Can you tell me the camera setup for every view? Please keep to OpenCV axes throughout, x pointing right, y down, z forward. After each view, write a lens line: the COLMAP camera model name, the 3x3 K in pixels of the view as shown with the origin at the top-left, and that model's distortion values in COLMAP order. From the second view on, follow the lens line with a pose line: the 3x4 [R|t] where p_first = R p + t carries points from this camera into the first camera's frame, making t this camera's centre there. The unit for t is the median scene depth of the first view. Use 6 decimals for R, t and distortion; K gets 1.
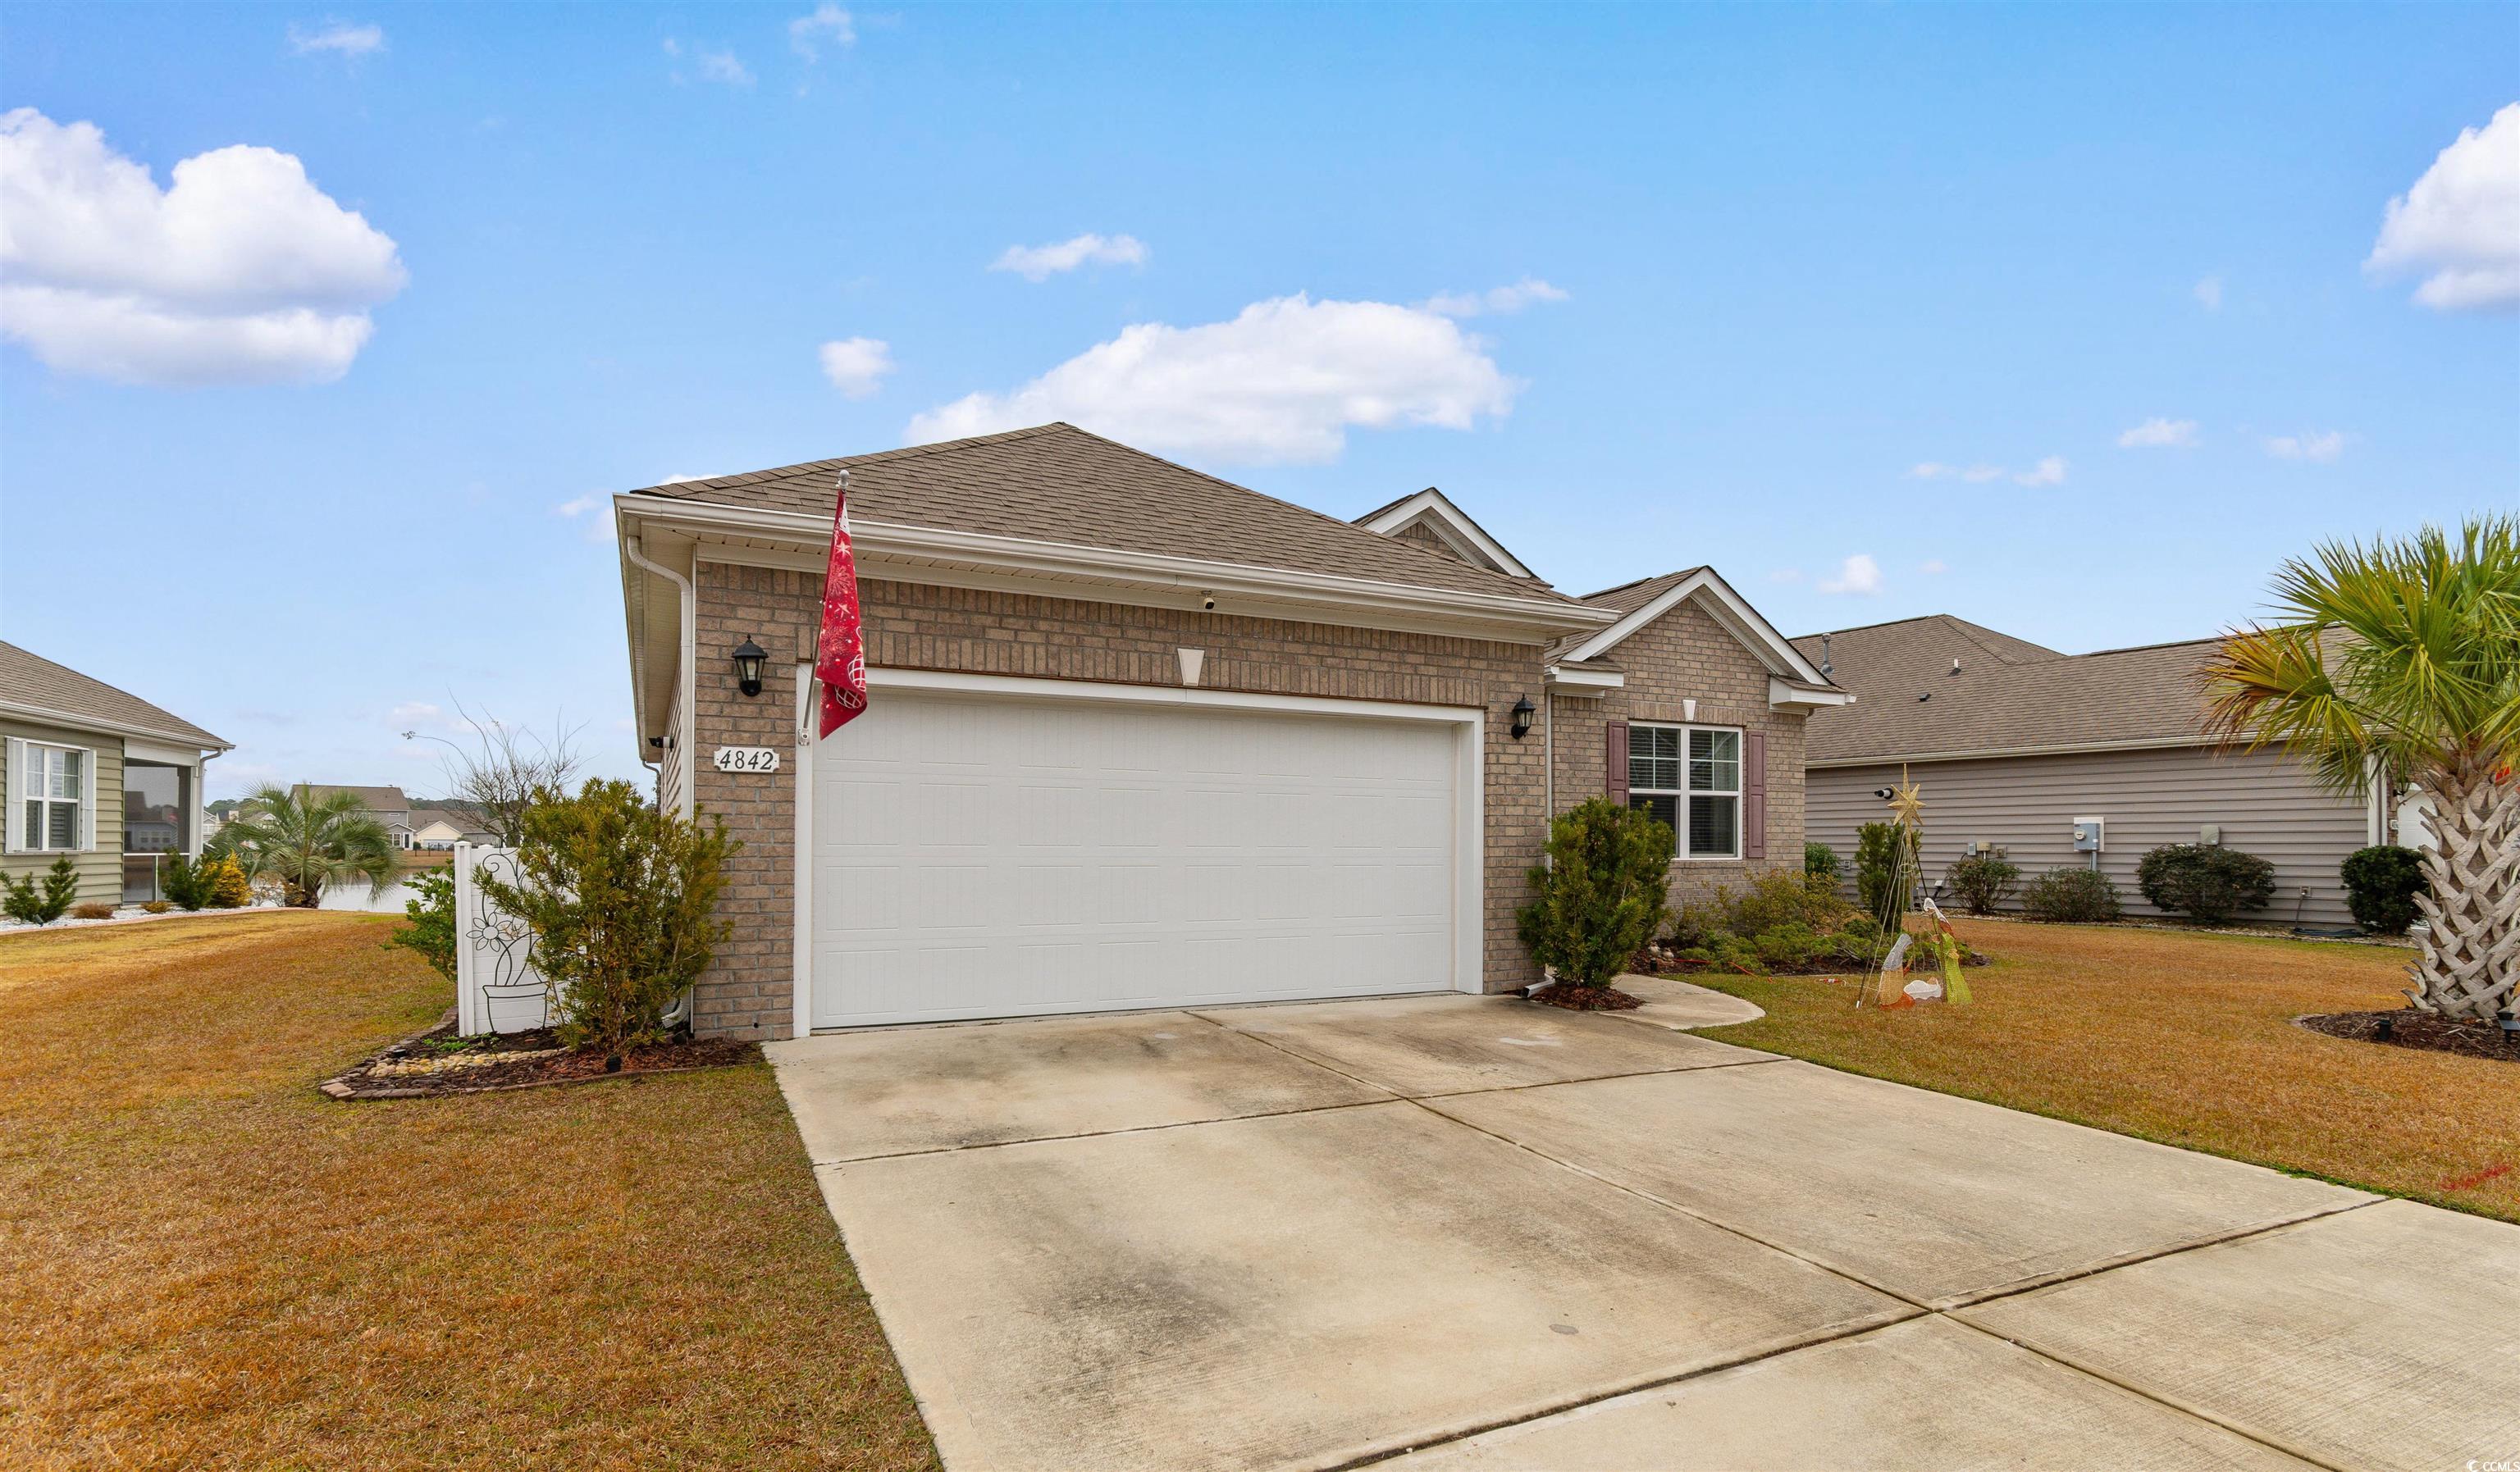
lens RADIAL K [[1131.1, 0, 1260.6], [0, 1131.1, 835.7], [0, 0, 1]] dist [0.001676, 0.000303]
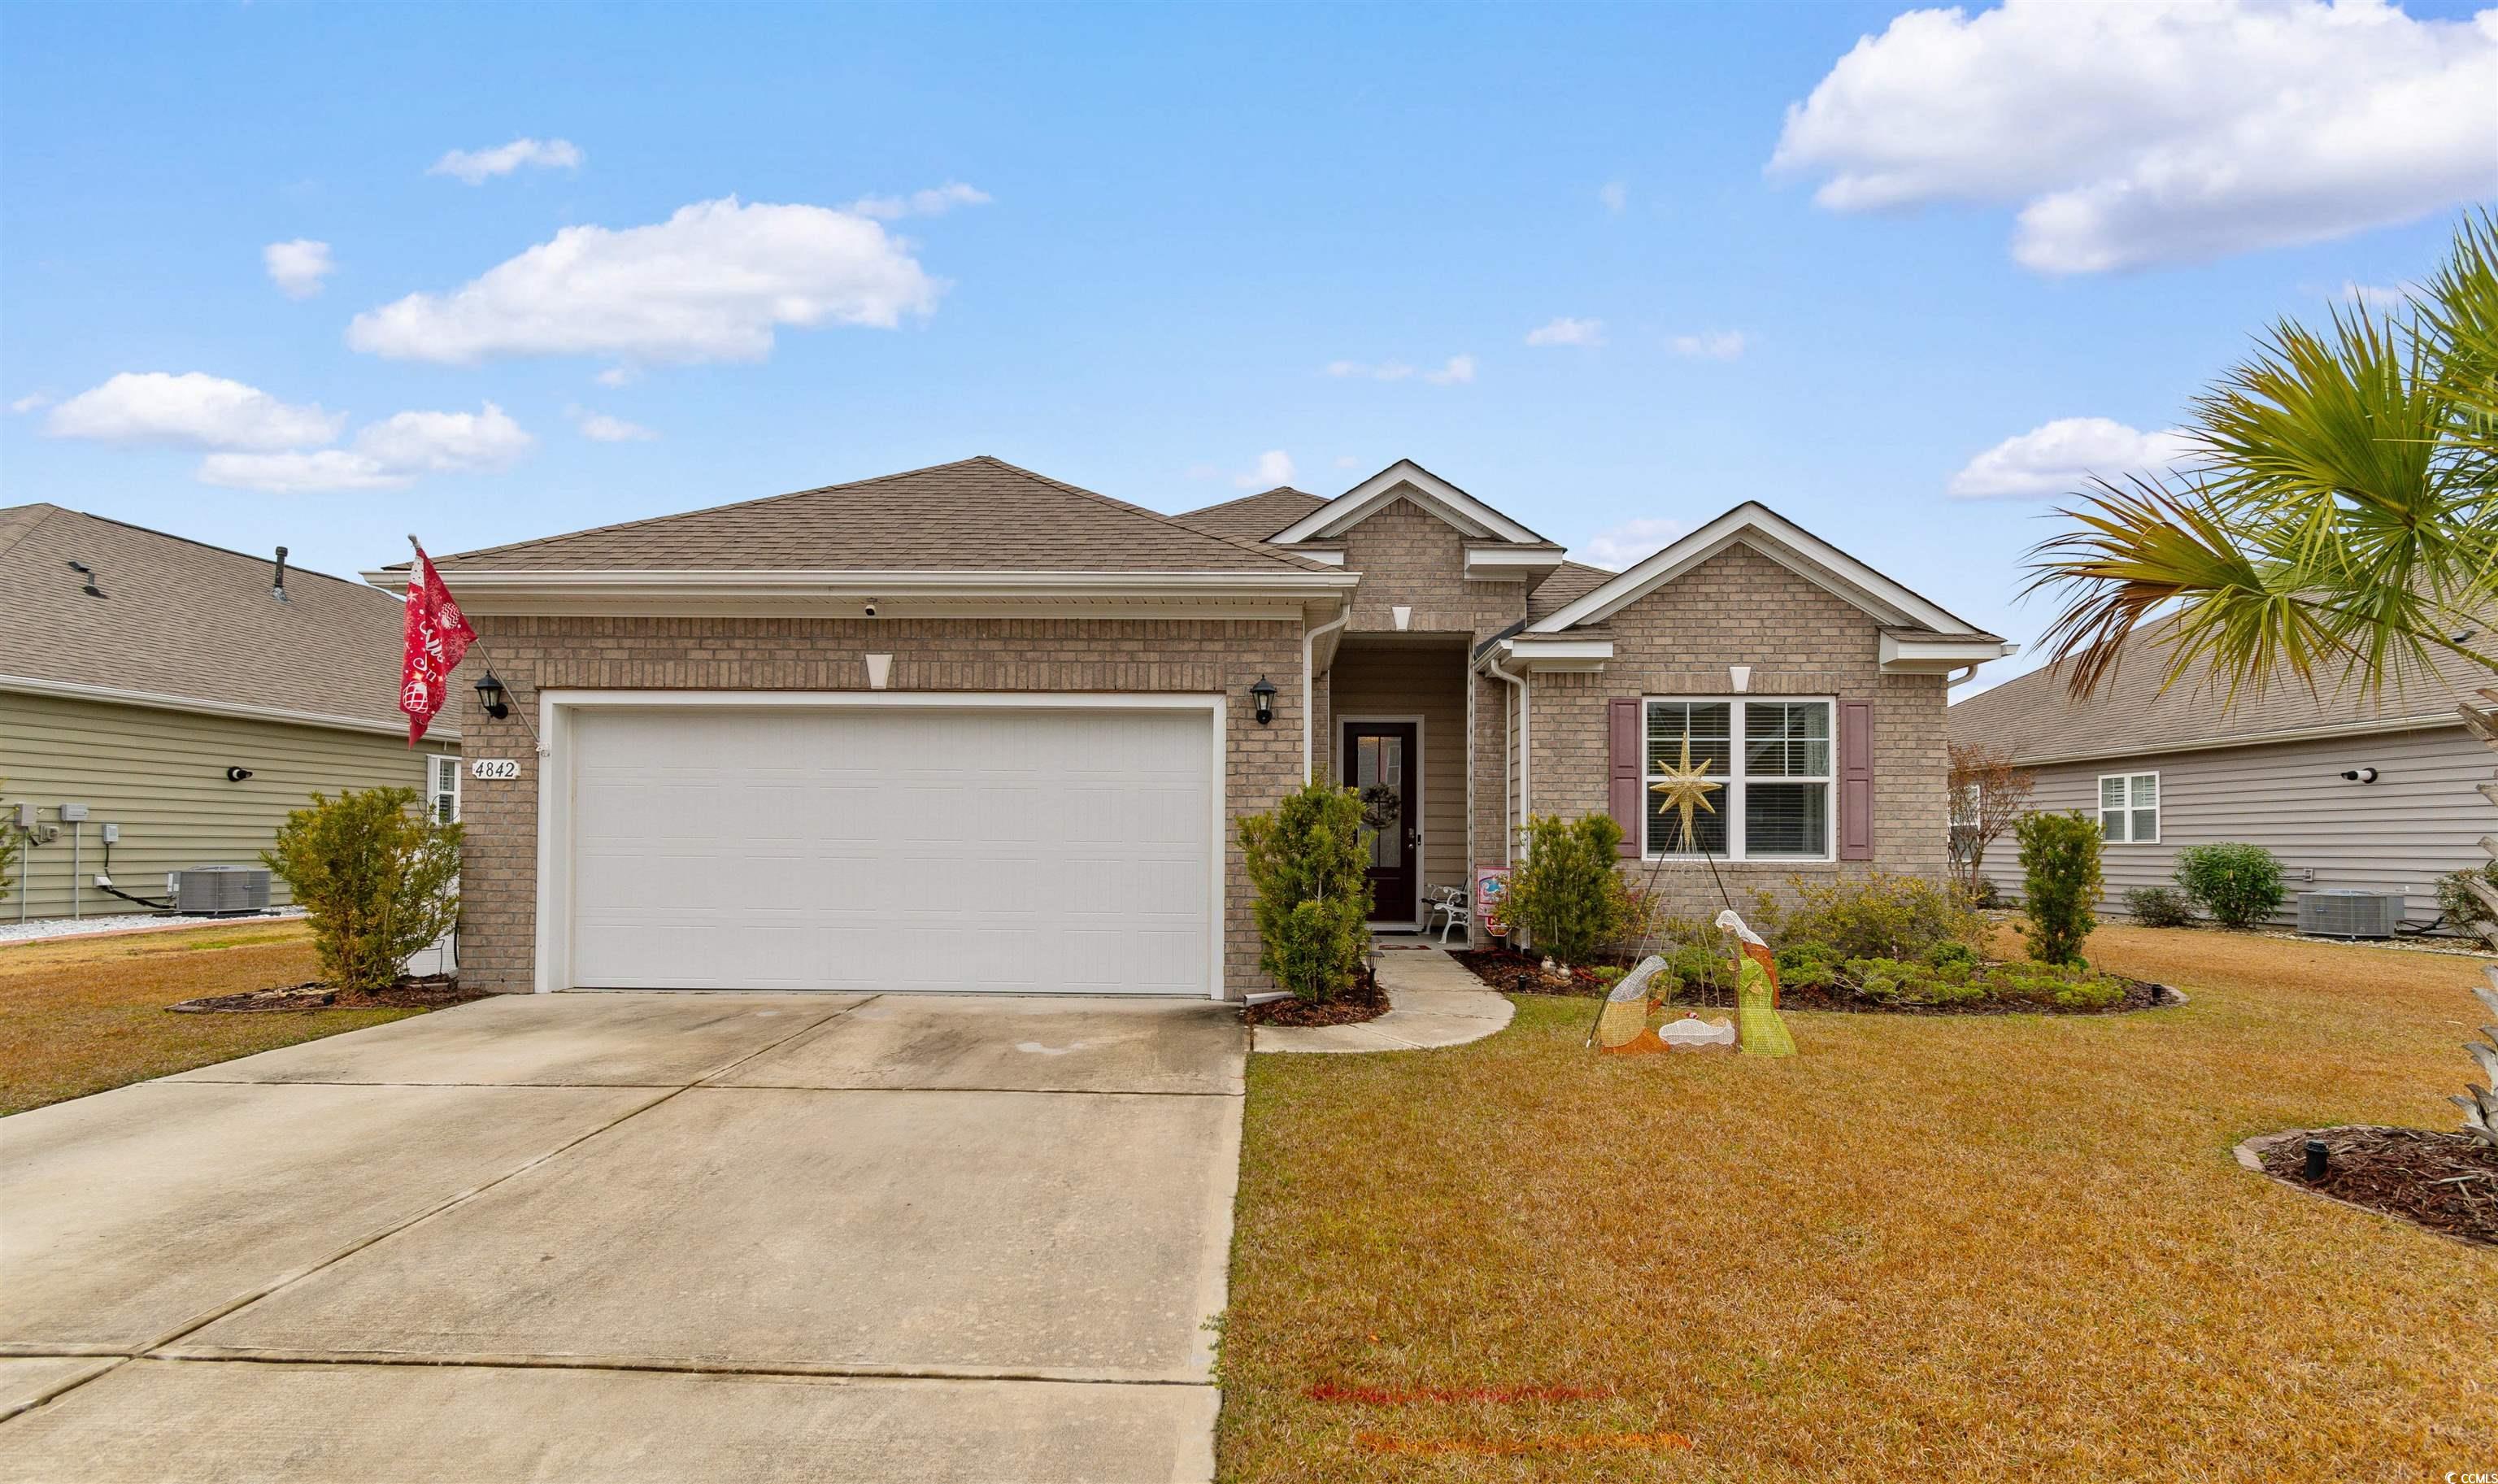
lens RADIAL K [[1068.2, 0, 1246.2], [0, 1068.2, 824.5], [0, 0, 1]] dist [0.003413, 0.000150]
pose [[0.896526, -0.005883, -0.442951, 0.689076], [-0.000087, 0.999909, -0.013456, 0.008783], [0.442990, 0.012102, 0.896445, 0.252006]]
